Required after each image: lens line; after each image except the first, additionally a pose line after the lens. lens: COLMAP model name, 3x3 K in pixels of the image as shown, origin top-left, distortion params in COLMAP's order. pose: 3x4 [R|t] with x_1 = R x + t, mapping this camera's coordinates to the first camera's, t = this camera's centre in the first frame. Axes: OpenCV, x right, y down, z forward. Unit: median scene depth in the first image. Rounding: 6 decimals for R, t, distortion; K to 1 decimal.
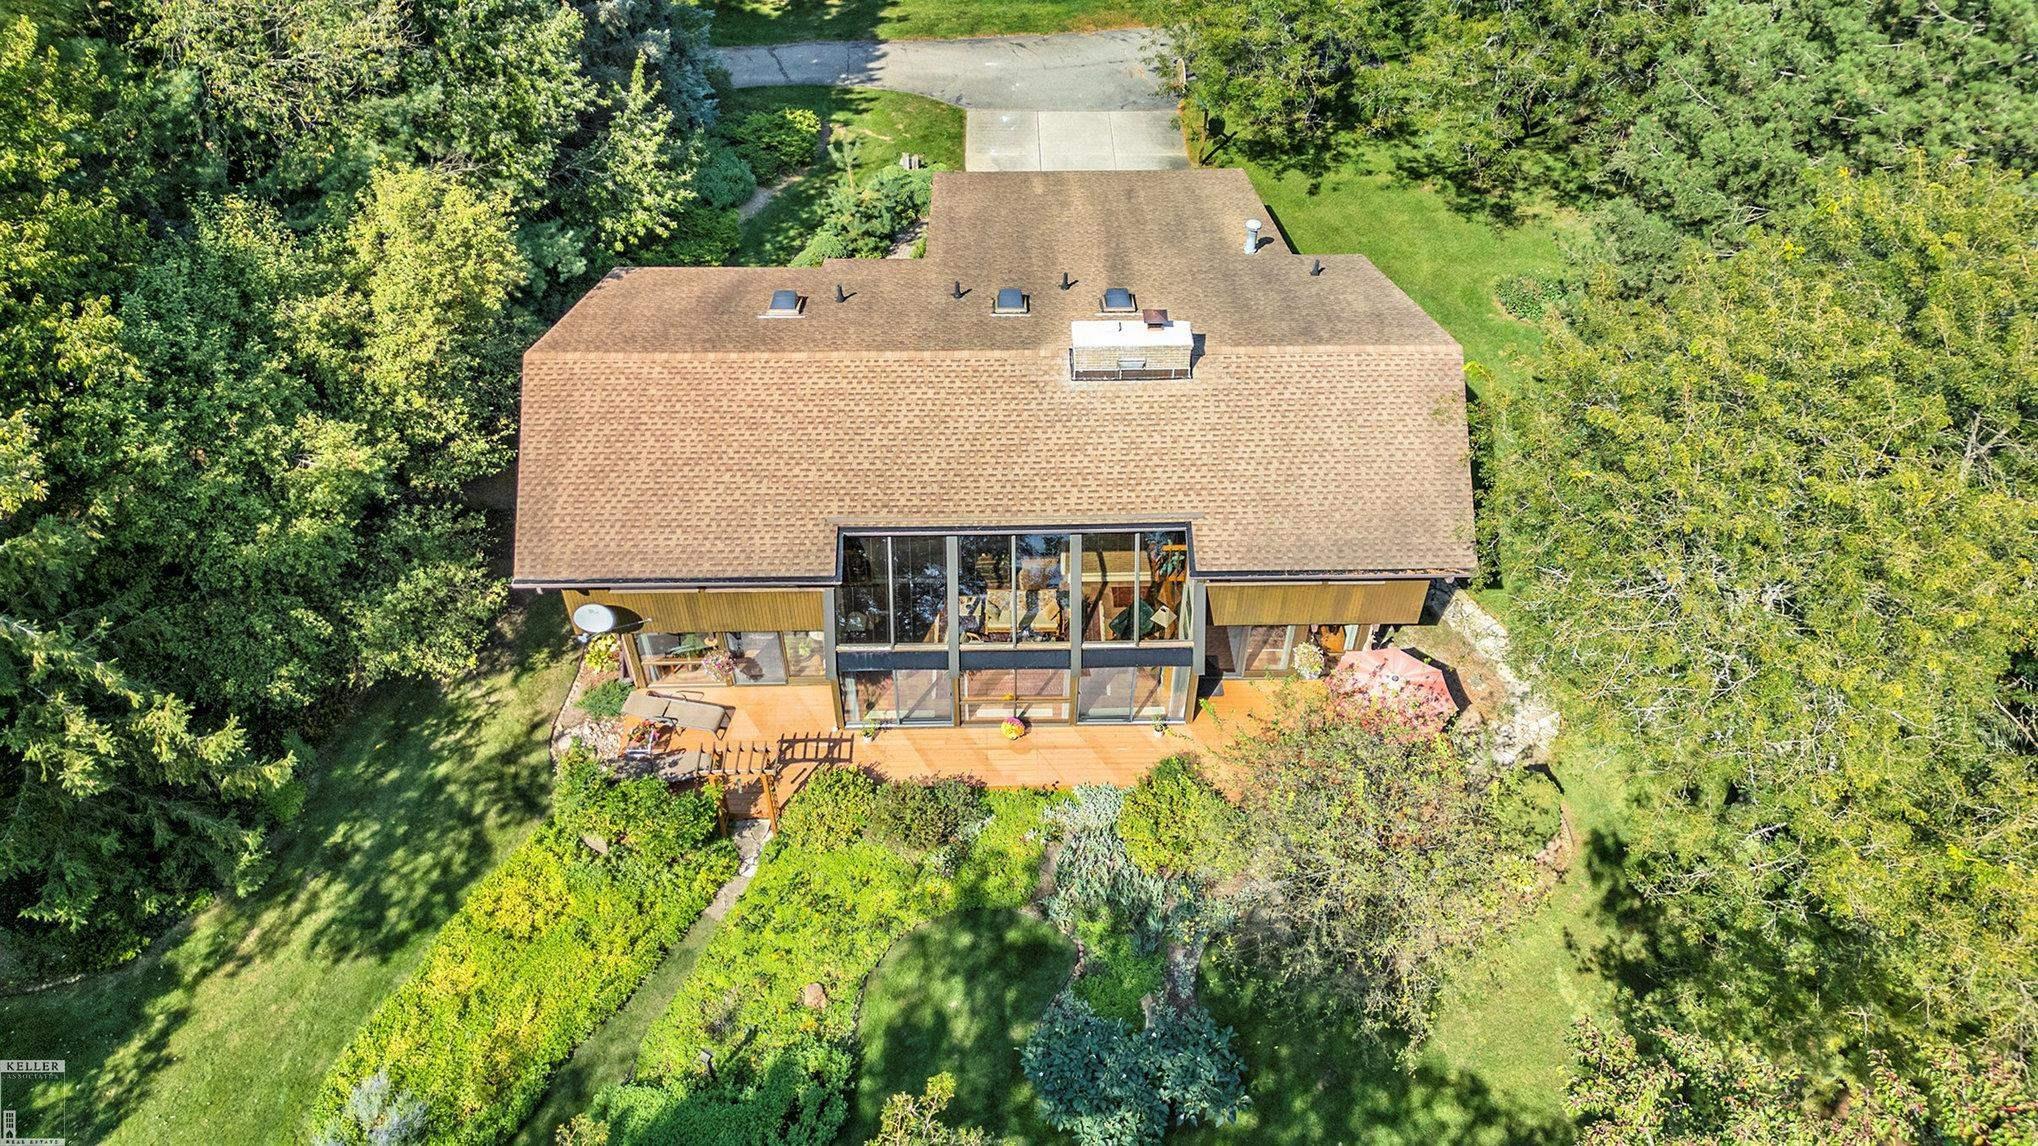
lens RADIAL K [[1446.3, 0, 1032.4], [0, 1446.3, 566.7], [0, 0, 1]] dist [0.085230, -0.053041]
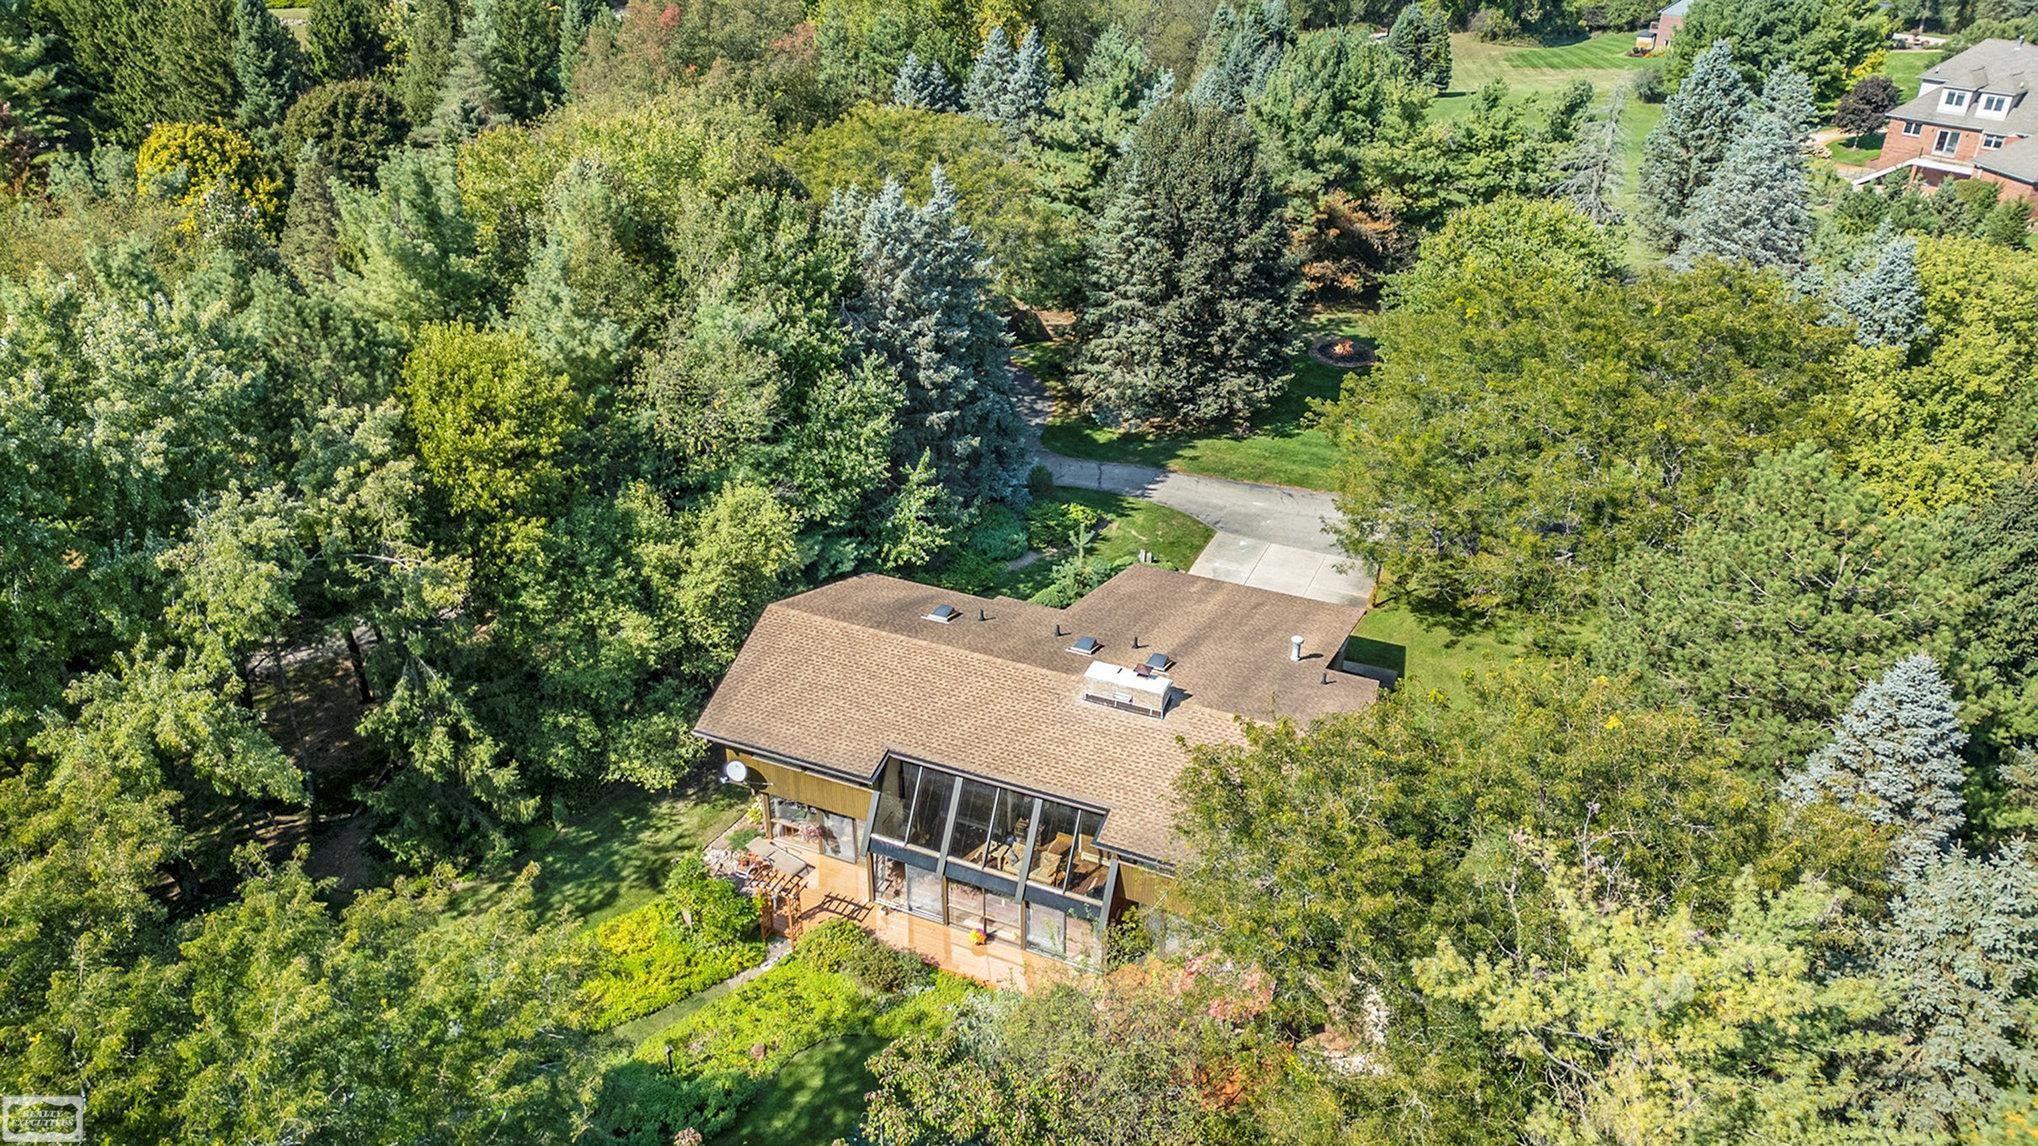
lens RADIAL K [[1446.3, 0, 1032.4], [0, 1446.3, 566.7], [0, 0, 1]] dist [0.085230, -0.053041]
pose [[0.907835, 0.199273, -0.368951, 0.491554], [-0.292939, 0.930949, -0.217990, 0.075238], [0.300036, 0.305979, 0.903524, -0.345125]]
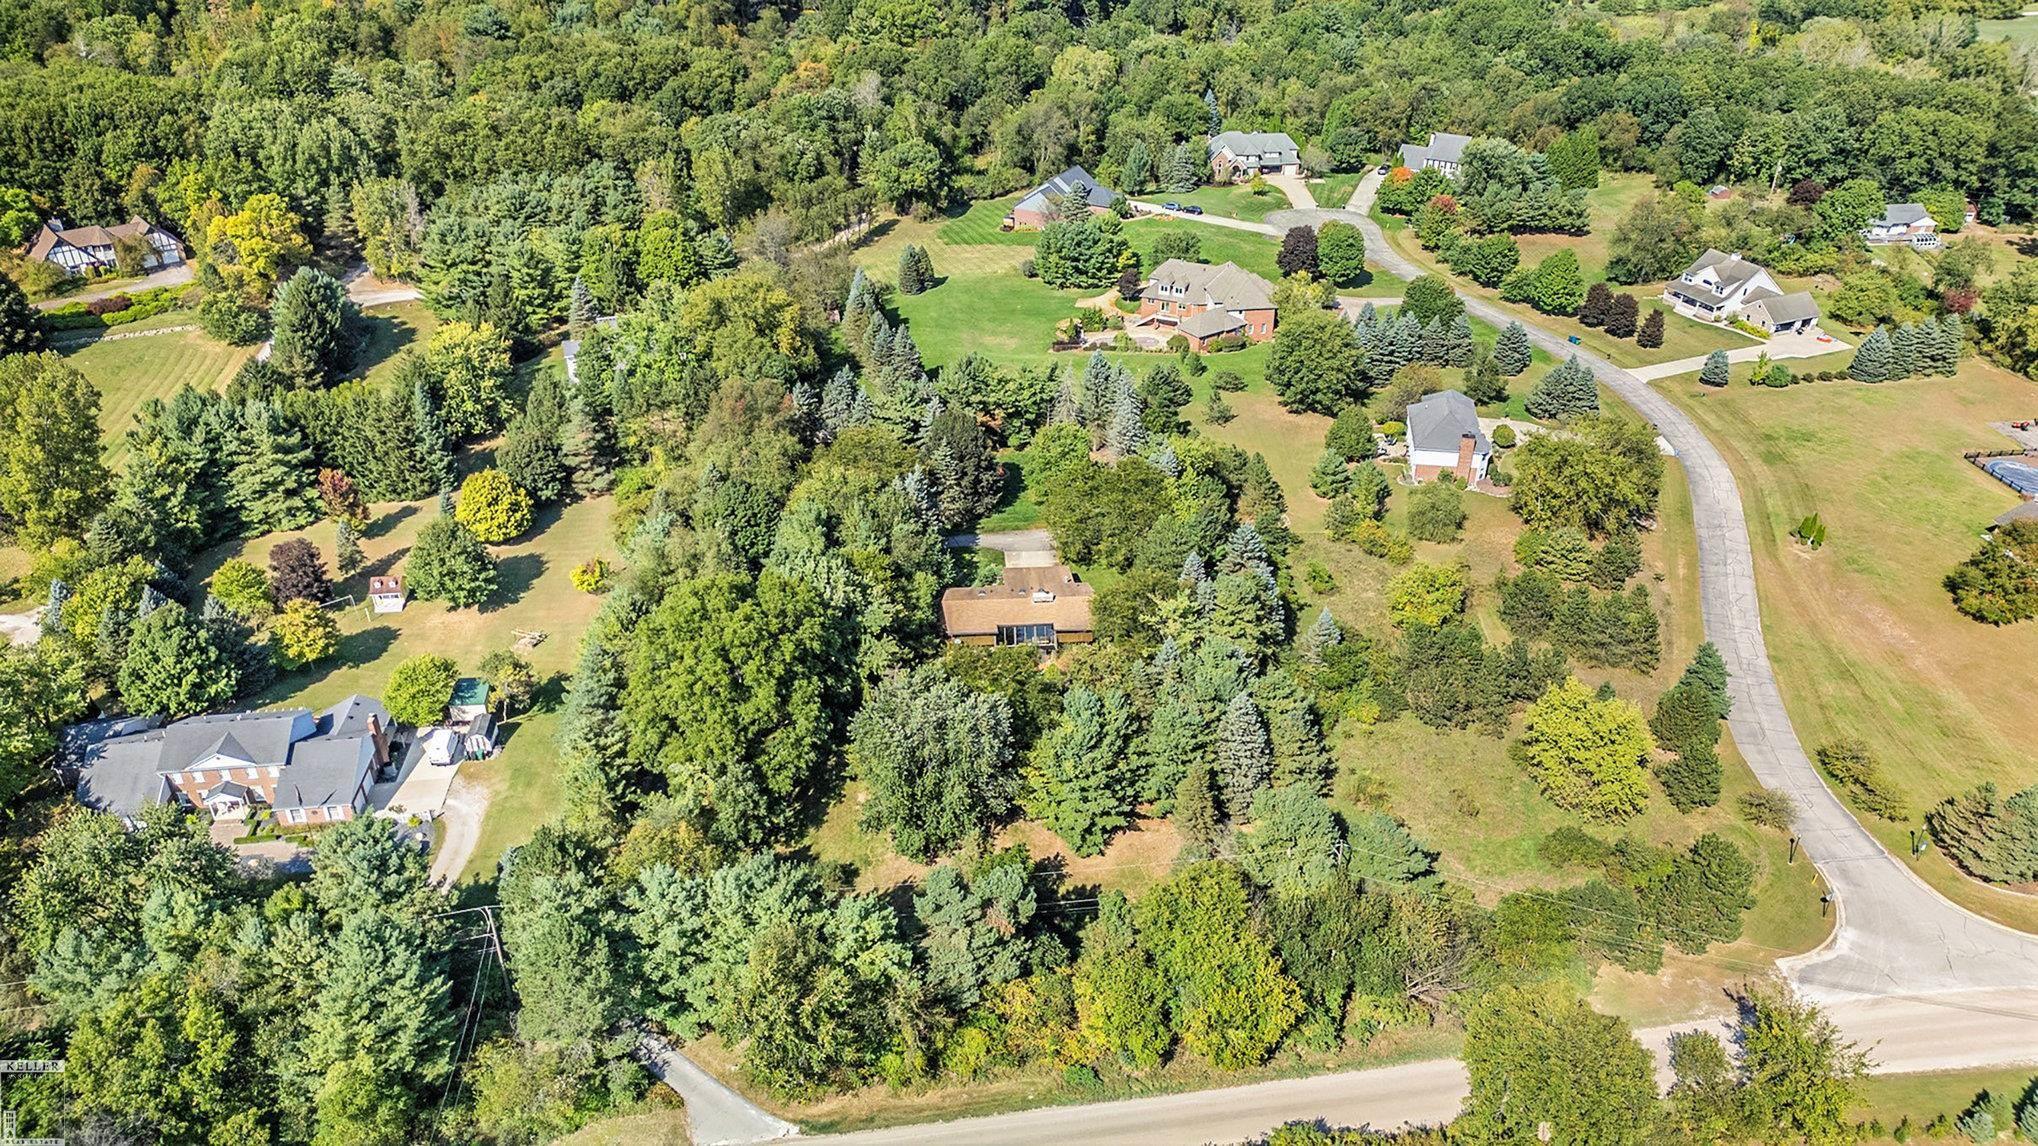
lens RADIAL K [[1446.3, 0, 1032.4], [0, 1446.3, 566.7], [0, 0, 1]] dist [0.085230, -0.053041]
pose [[0.999215, -0.024111, 0.031421, -0.163556], [0.031038, 0.969507, -0.243089, 1.207896], [-0.024601, 0.243873, 0.969495, -4.941067]]
